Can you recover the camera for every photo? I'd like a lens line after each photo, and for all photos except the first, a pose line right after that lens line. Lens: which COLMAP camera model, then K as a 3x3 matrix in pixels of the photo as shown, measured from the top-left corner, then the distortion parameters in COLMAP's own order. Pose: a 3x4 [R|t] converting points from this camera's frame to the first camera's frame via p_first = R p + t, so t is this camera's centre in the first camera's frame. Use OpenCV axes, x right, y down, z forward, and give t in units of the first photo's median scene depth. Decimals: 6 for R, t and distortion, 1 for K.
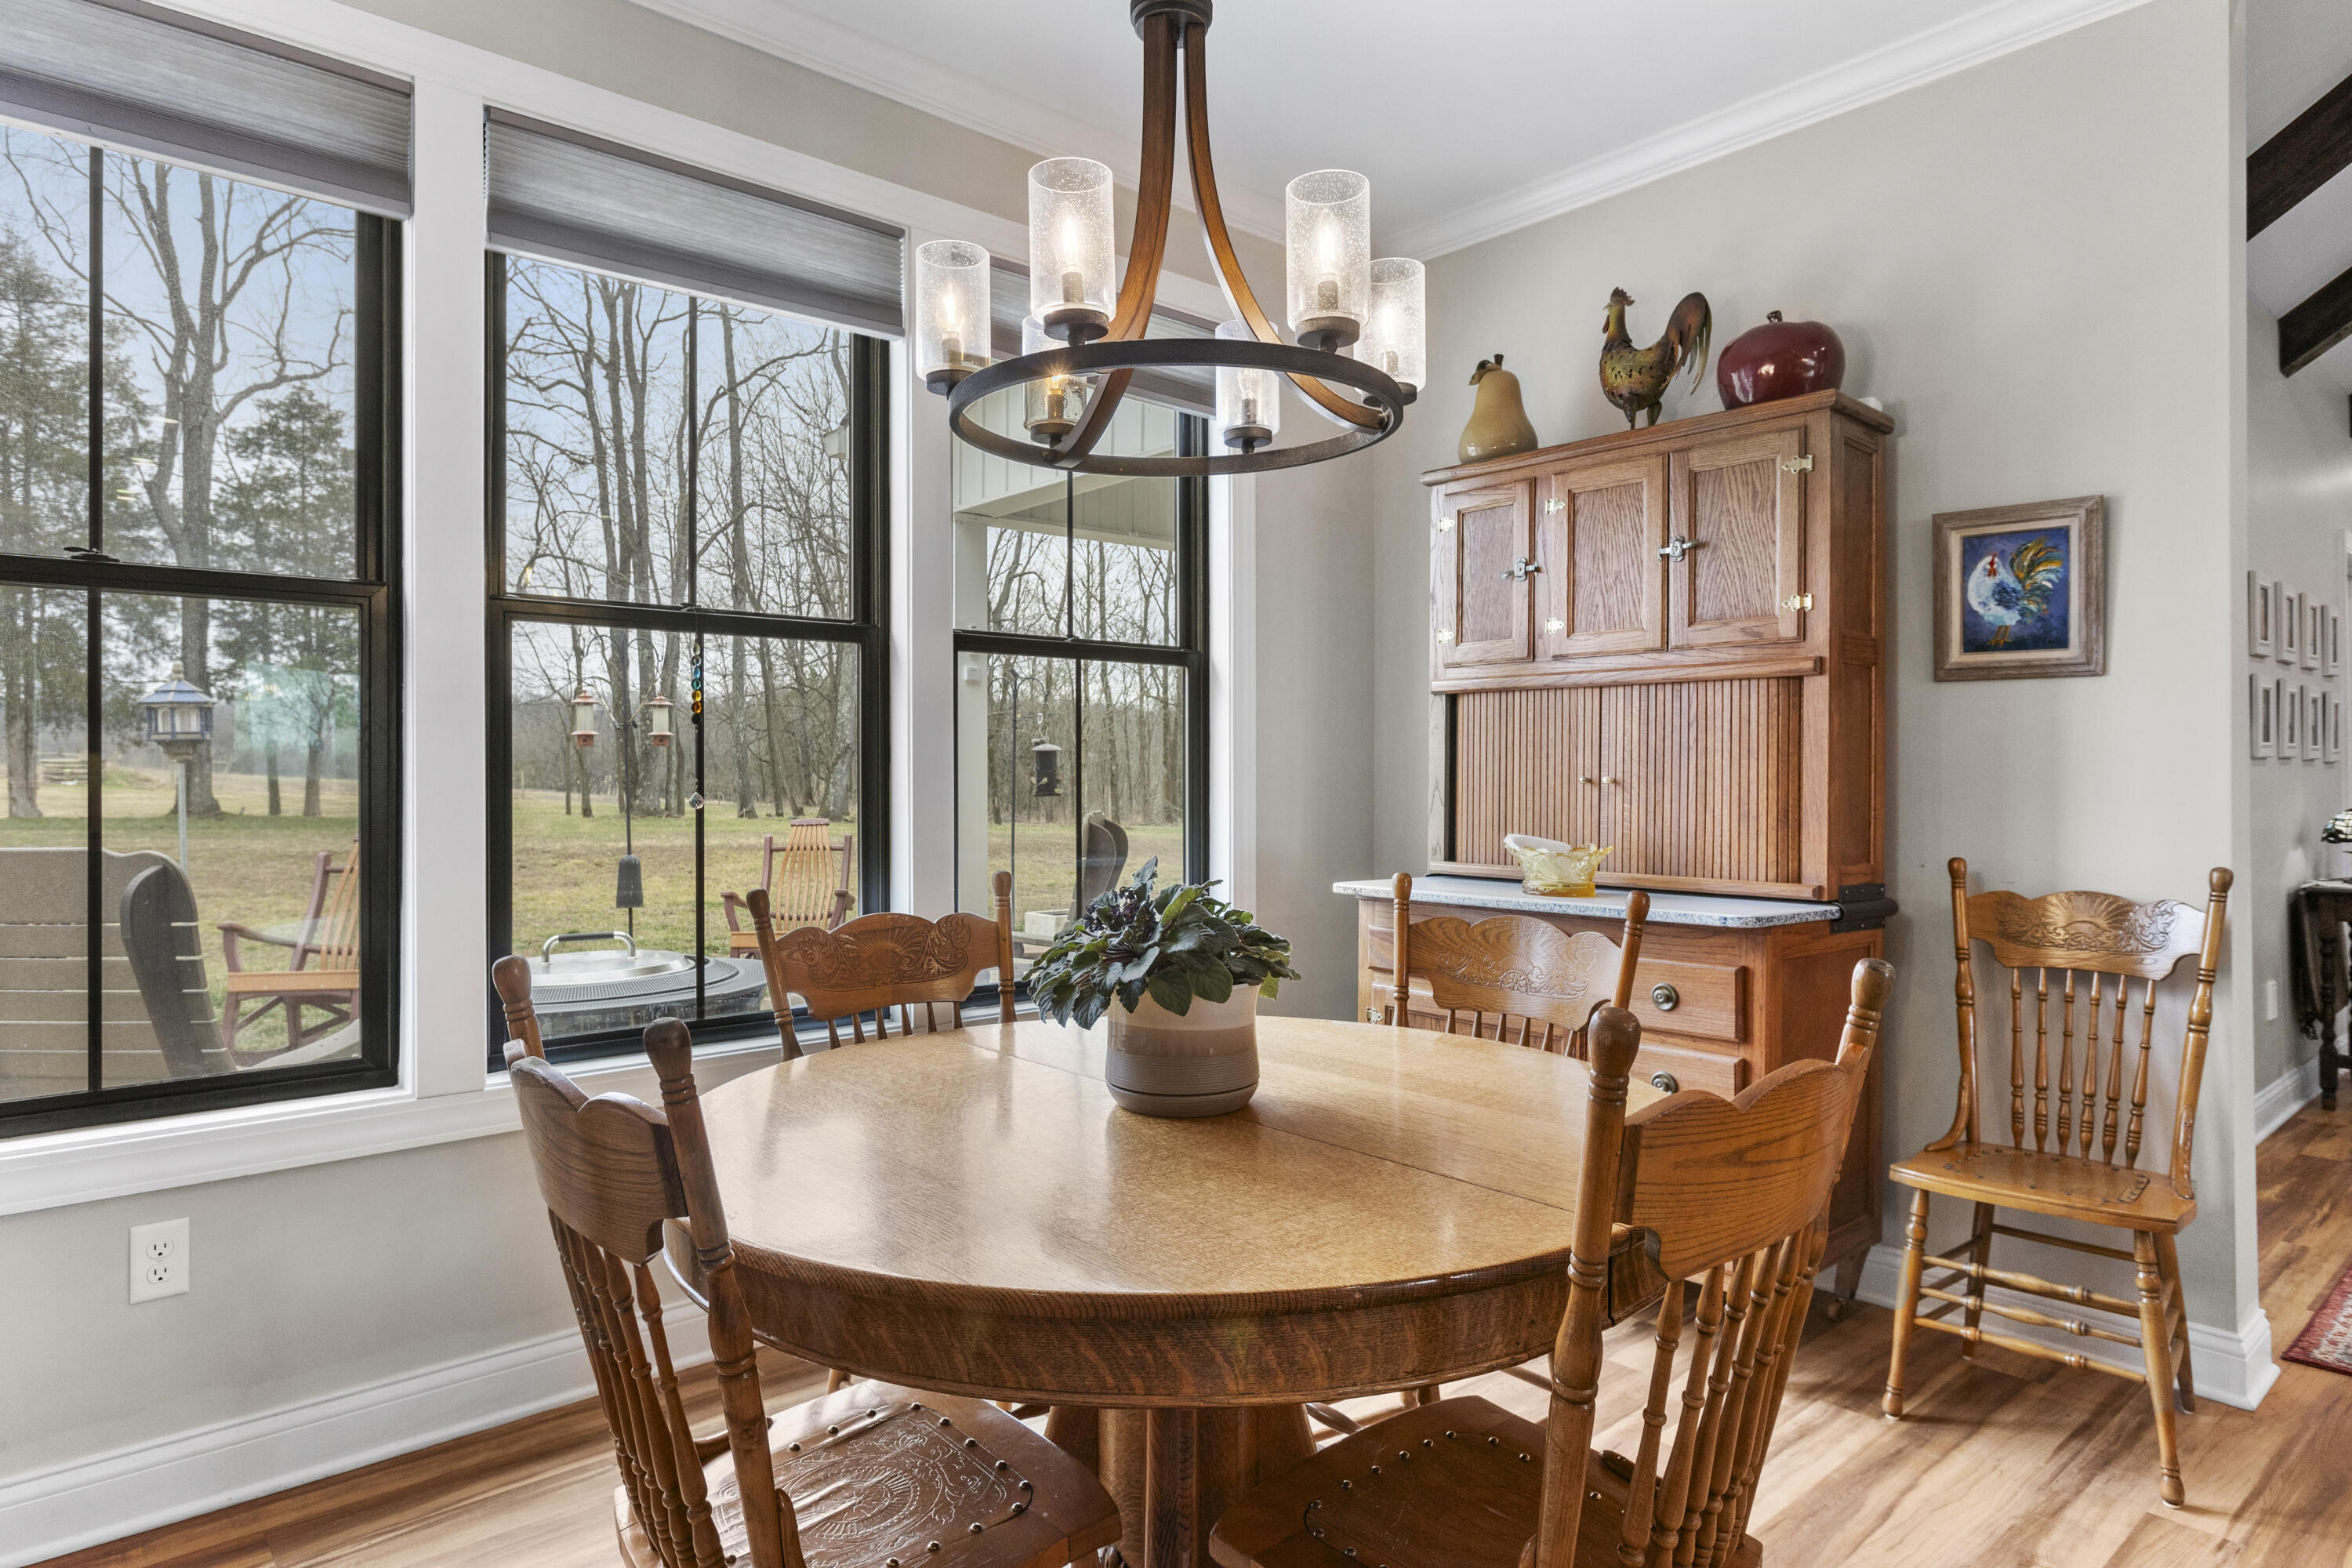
lens RADIAL K [[1359.2, 0, 1169.6], [0, 1359.2, 777.8], [0, 0, 1]] dist [-0.006234, 0.002519]
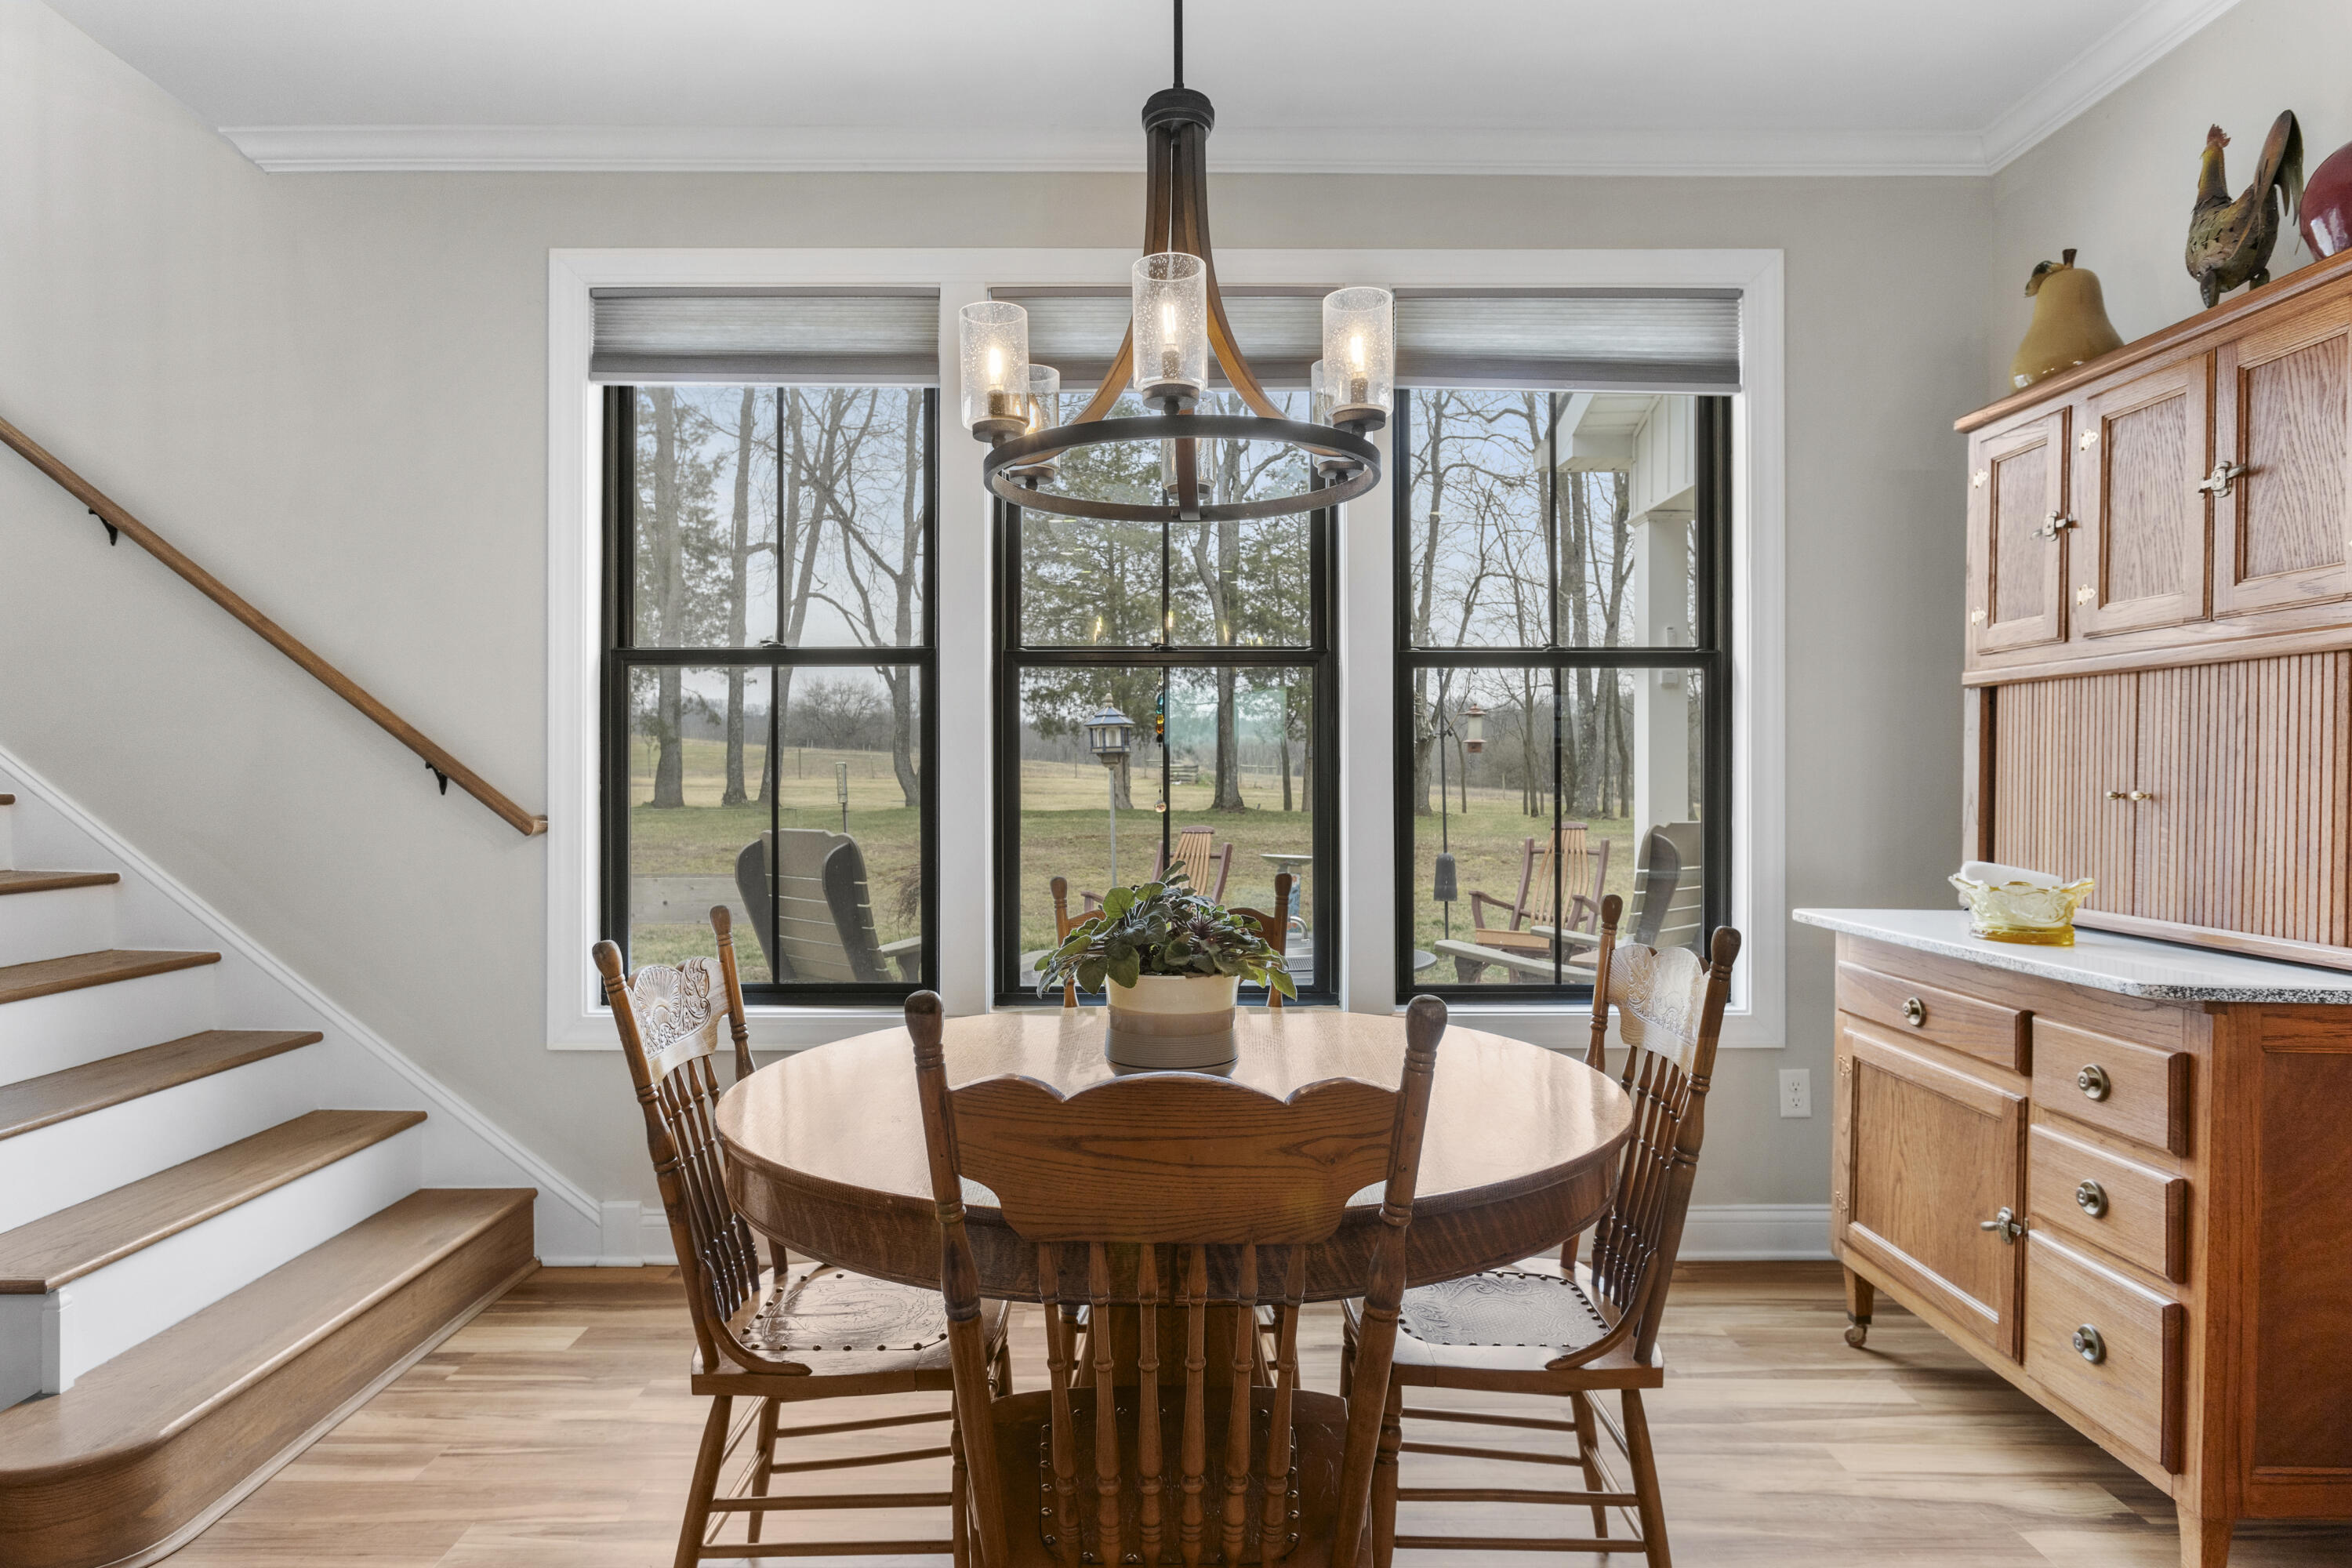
lens RADIAL K [[1359.2, 0, 1165.3], [0, 1359.2, 793.9], [0, 0, 1]] dist [-0.006234, 0.002519]
pose [[0.755955, 0.009795, -0.654550, 0.402964], [-0.002935, 0.999929, 0.011573, -0.006195], [0.654617, -0.006828, 0.755930, 0.074581]]
